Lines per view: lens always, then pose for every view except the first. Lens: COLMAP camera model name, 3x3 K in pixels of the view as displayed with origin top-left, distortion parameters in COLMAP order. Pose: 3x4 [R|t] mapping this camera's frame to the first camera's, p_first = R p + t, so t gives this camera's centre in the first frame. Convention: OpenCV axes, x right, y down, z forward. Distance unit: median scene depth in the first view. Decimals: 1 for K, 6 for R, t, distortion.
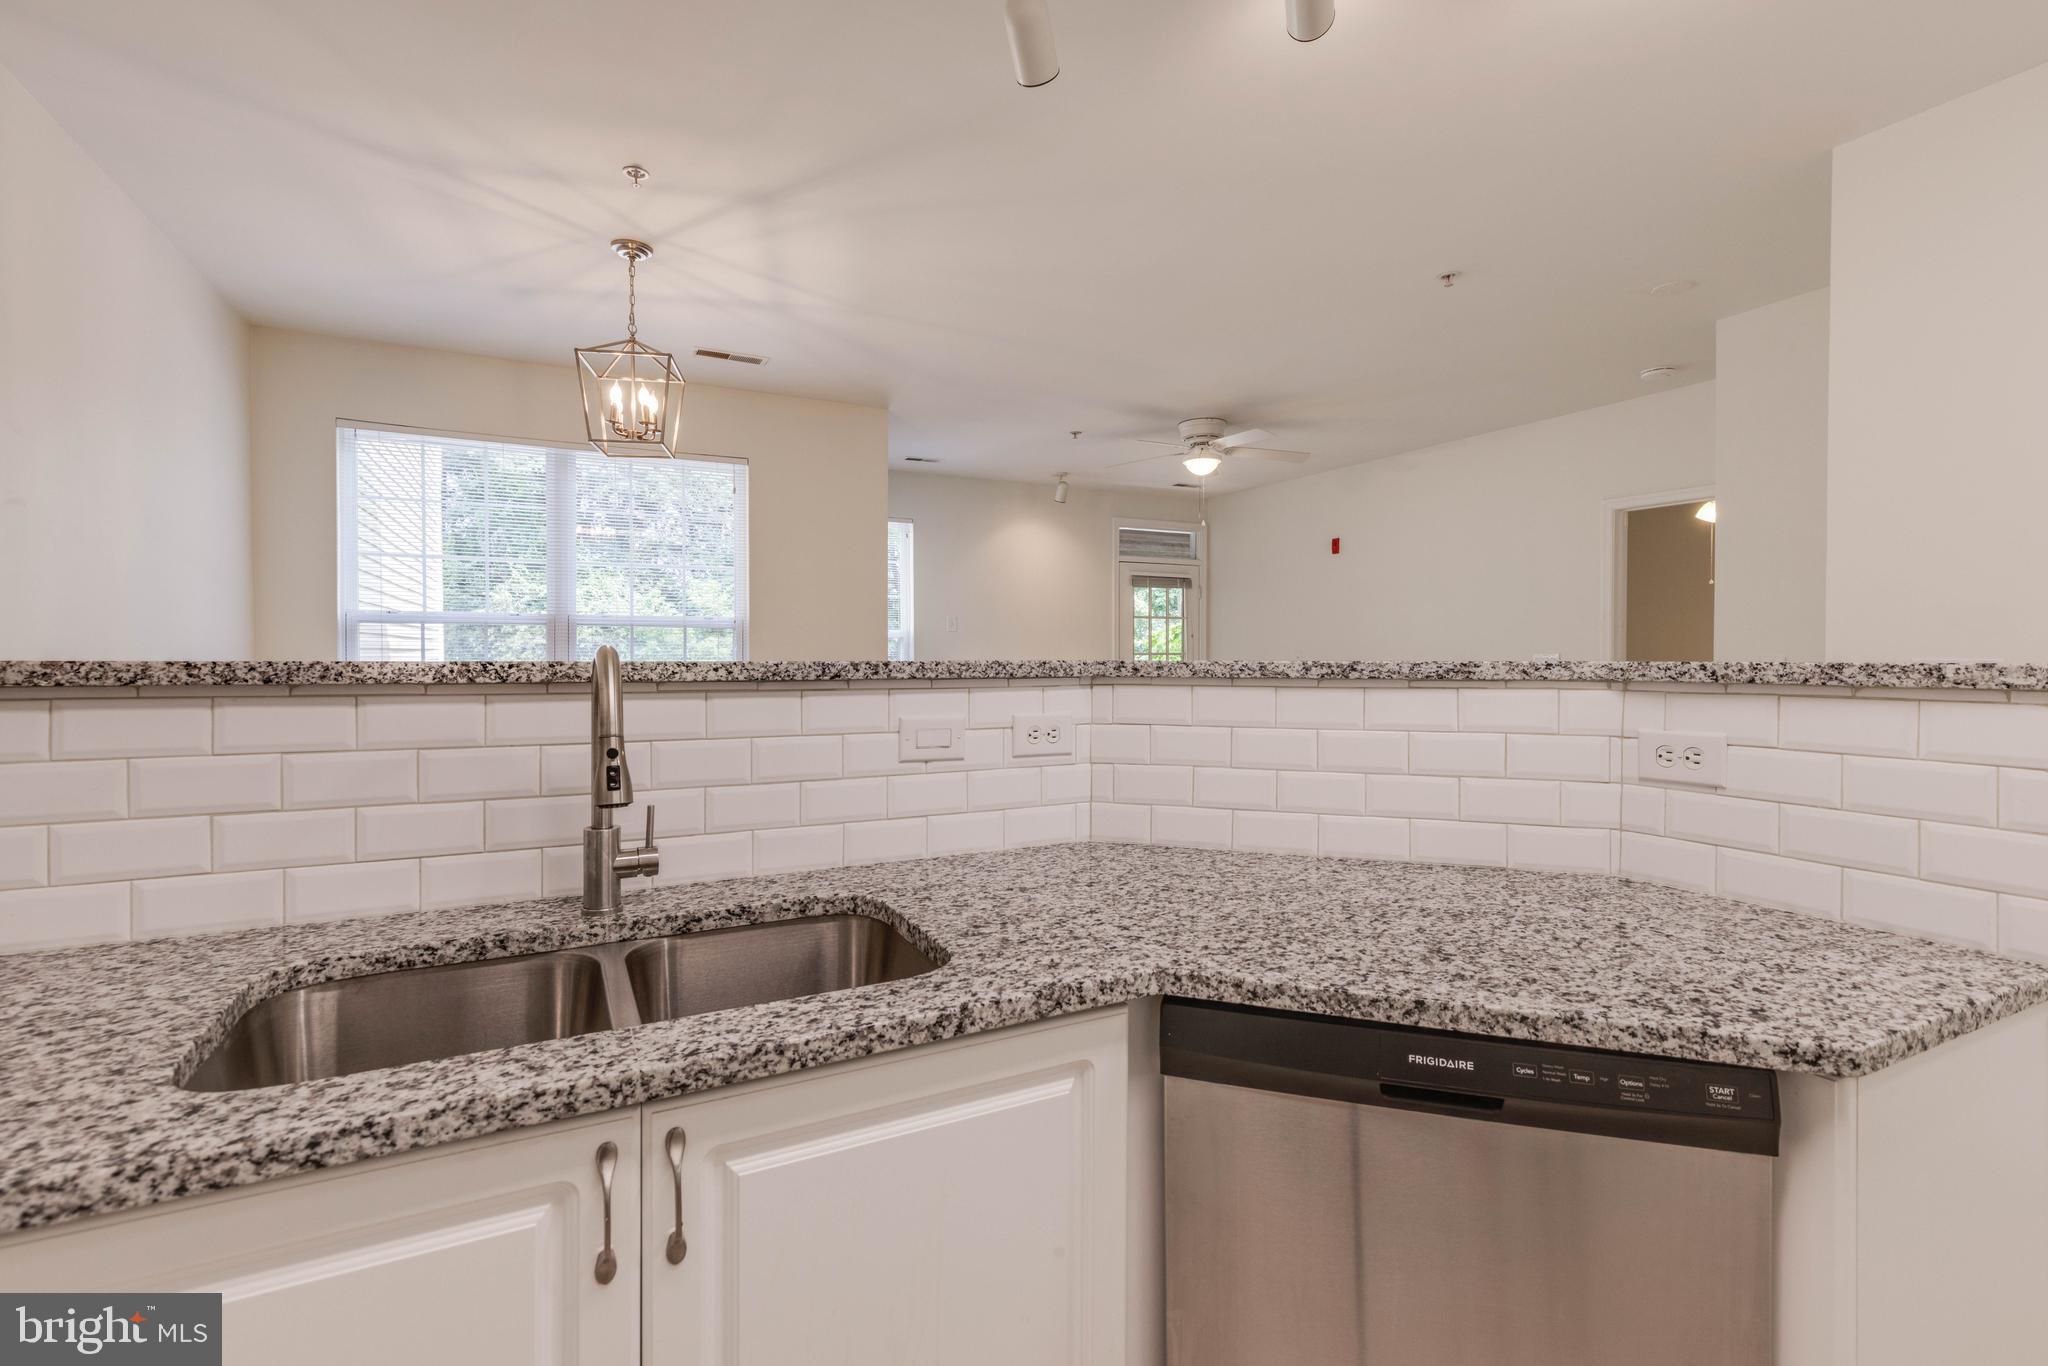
lens RADIAL K [[925.6, 0, 1058.0], [0, 925.6, 670.2], [0, 0, 1]] dist [0.007748, 0.000030]
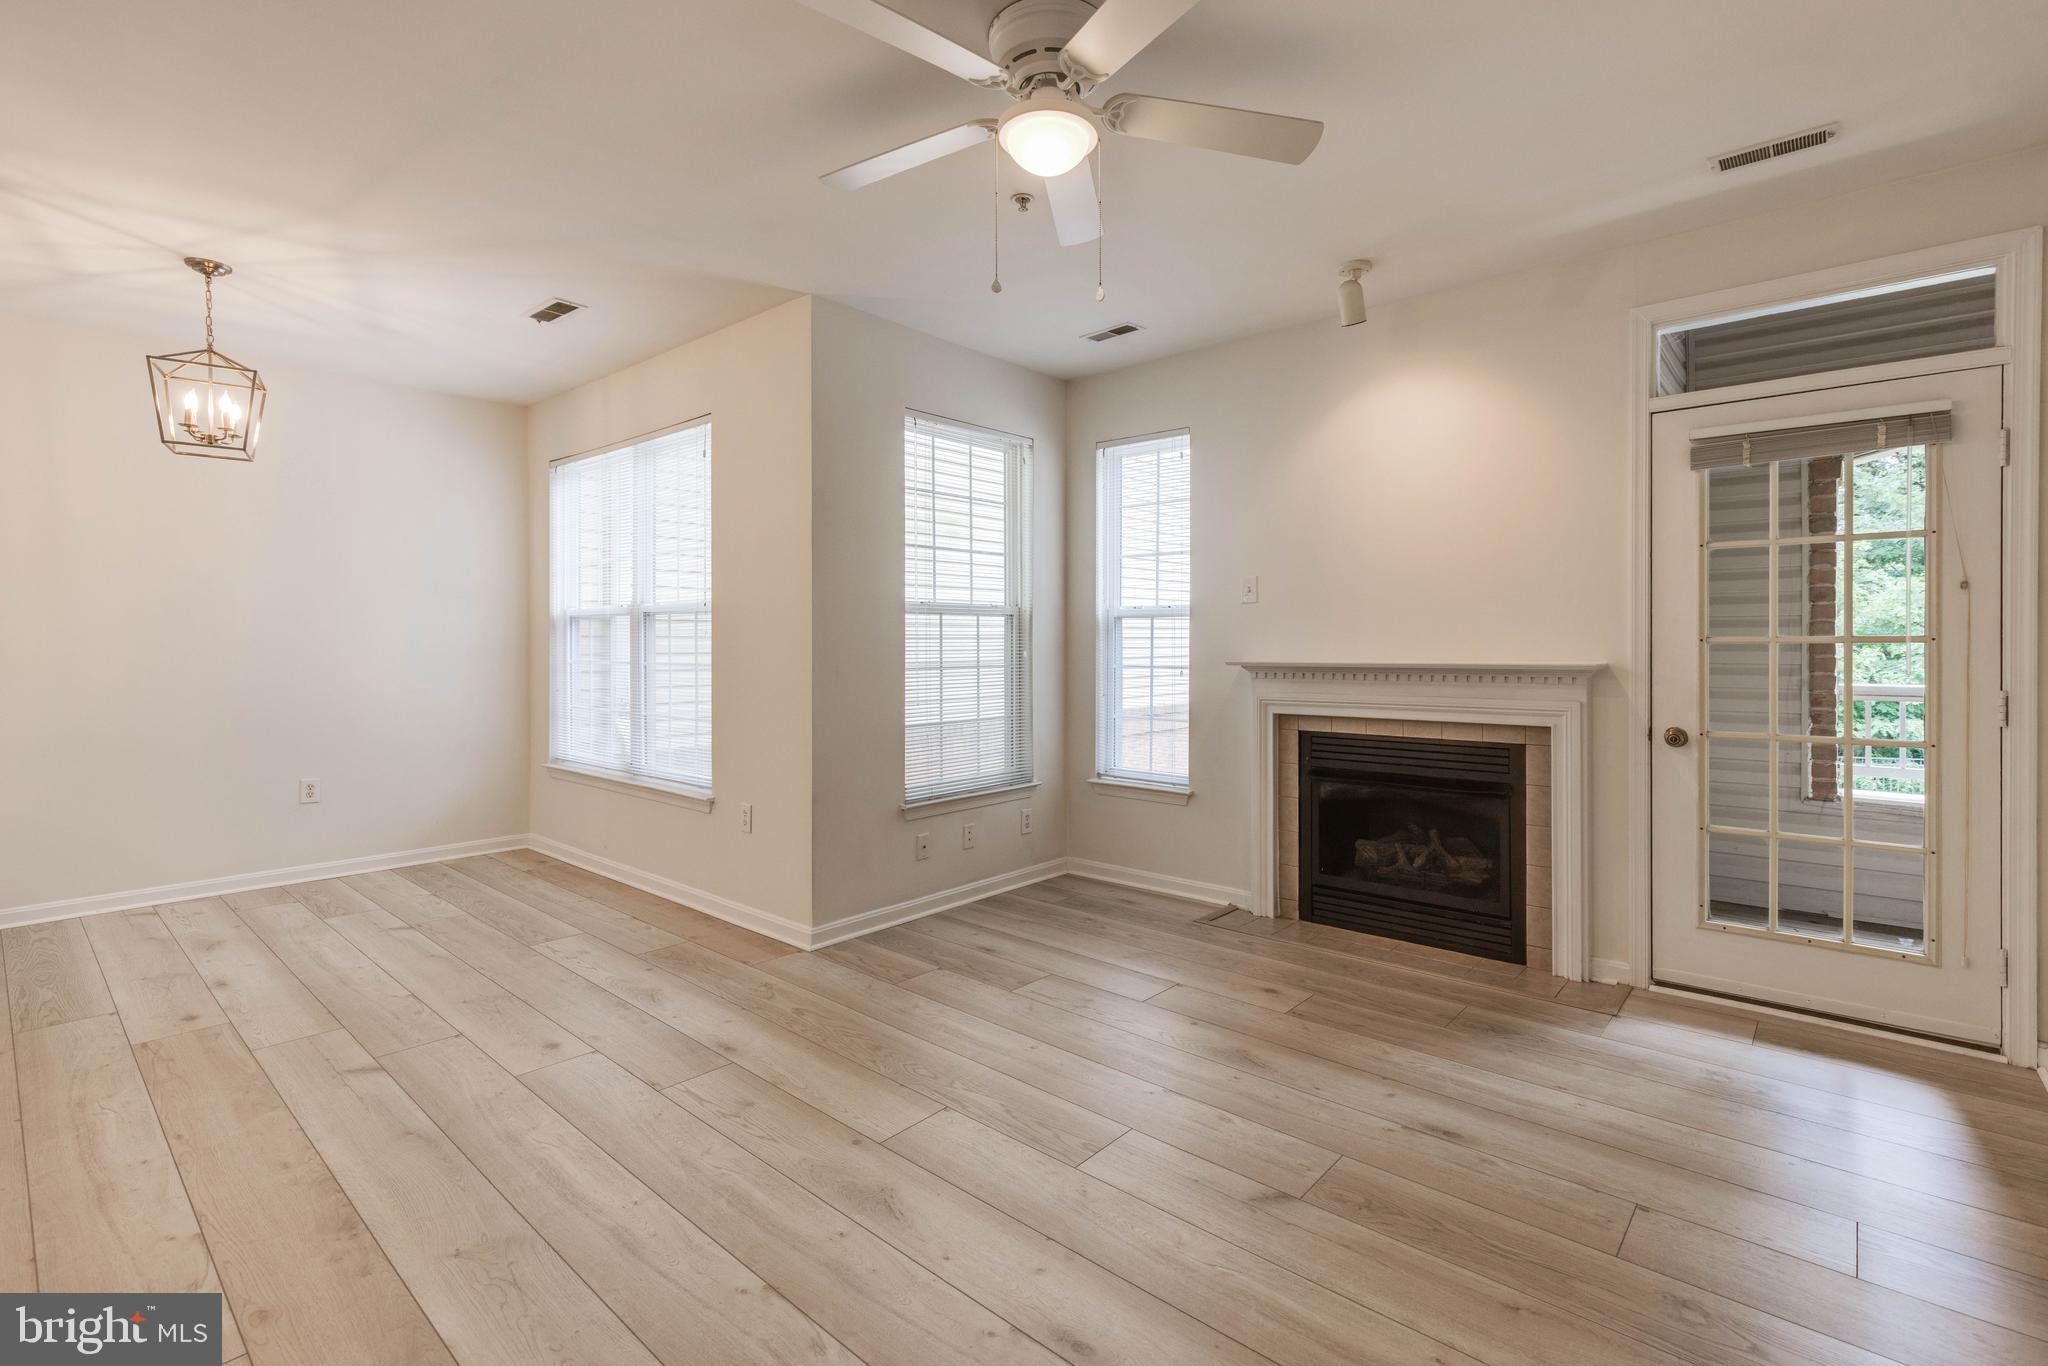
lens RADIAL K [[934.1, 0, 1001.0], [0, 934.1, 651.4], [0, 0, 1]] dist [0.002192, 0.001313]
pose [[0.347365, 0.006483, -0.937708, 0.664825], [-0.016894, 0.999857, 0.000654, -0.016791], [0.937578, 0.015614, 0.347425, 1.121588]]
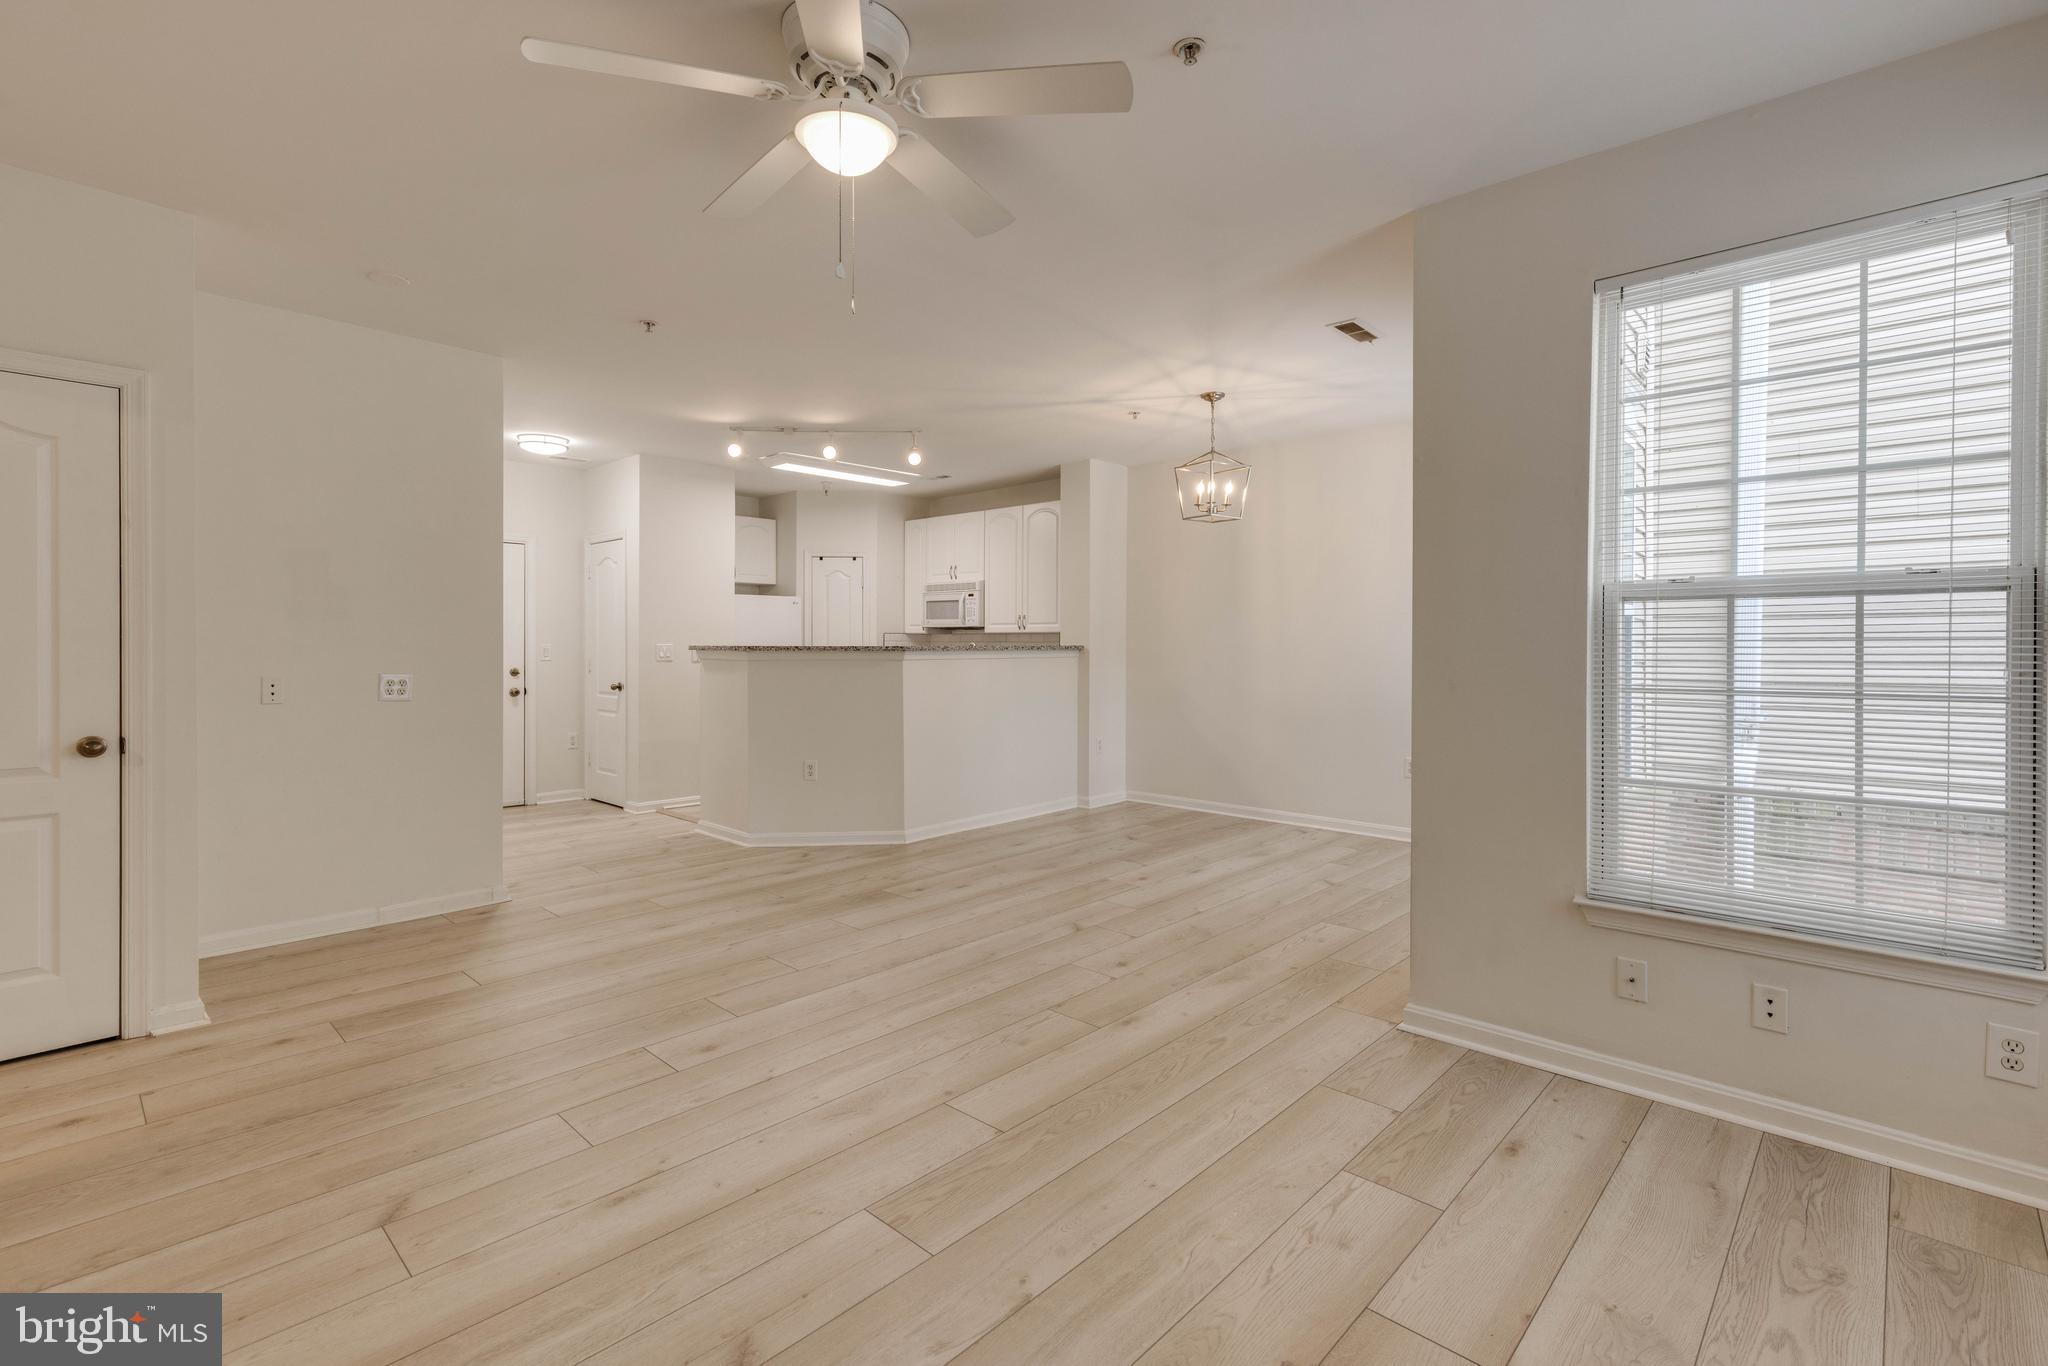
lens RADIAL K [[921.1, 0, 1063.9], [0, 921.1, 649.1], [0, 0, 1]] dist [0.002727, 0.000135]
pose [[-0.936287, -0.001881, -0.351231, 0.263166], [-0.010185, 0.999711, 0.021795, -0.032284], [0.351088, 0.023984, -0.936035, 1.826291]]
